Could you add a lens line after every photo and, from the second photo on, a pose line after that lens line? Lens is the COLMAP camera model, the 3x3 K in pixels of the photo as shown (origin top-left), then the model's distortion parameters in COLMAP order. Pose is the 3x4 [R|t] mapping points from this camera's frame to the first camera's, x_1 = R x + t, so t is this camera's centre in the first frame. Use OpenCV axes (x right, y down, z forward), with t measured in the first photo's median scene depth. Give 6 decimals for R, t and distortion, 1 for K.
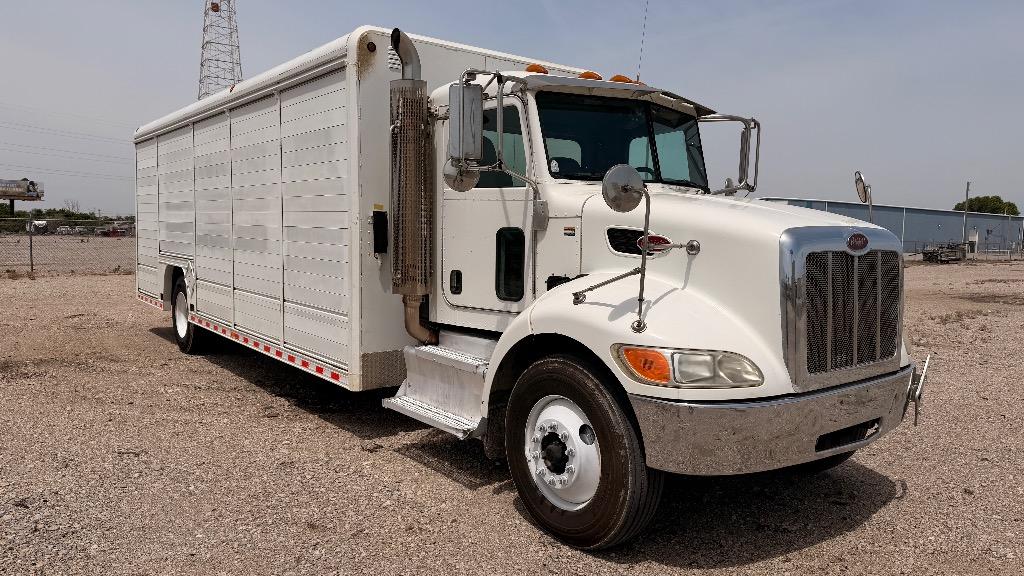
lens RADIAL K [[729.5, 0, 518.2], [0, 729.5, 286.8], [0, 0, 1]] dist [0.069004, -0.009831]
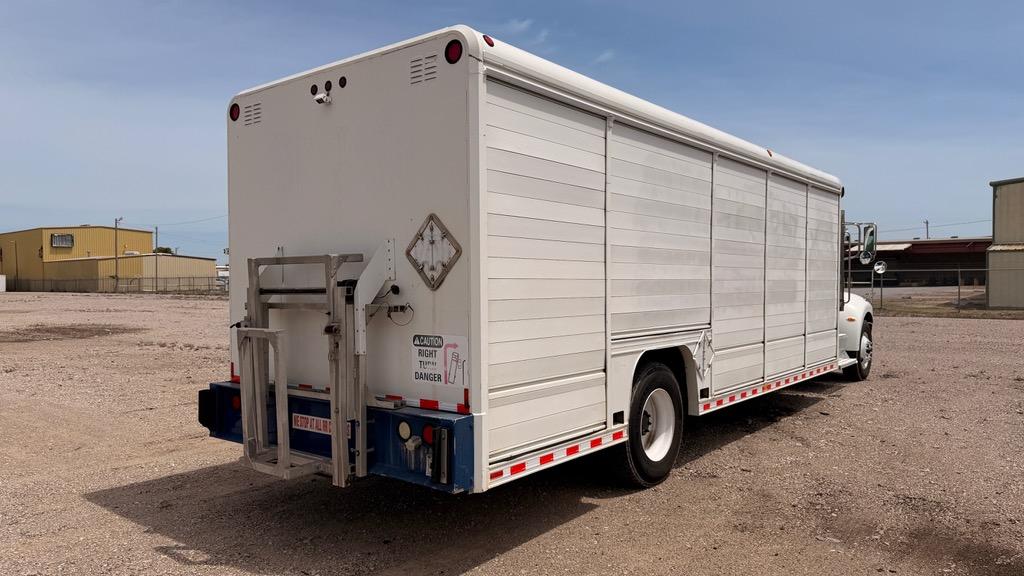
lens RADIAL K [[729.5, 0, 508.5], [0, 729.5, 291.3], [0, 0, 1]] dist [0.069004, -0.009831]
pose [[-0.239962, -0.039083, 0.969995, -1.290570], [0.067941, 0.996063, 0.056941, -0.151092], [-0.968402, 0.079567, -0.236362, 1.577925]]
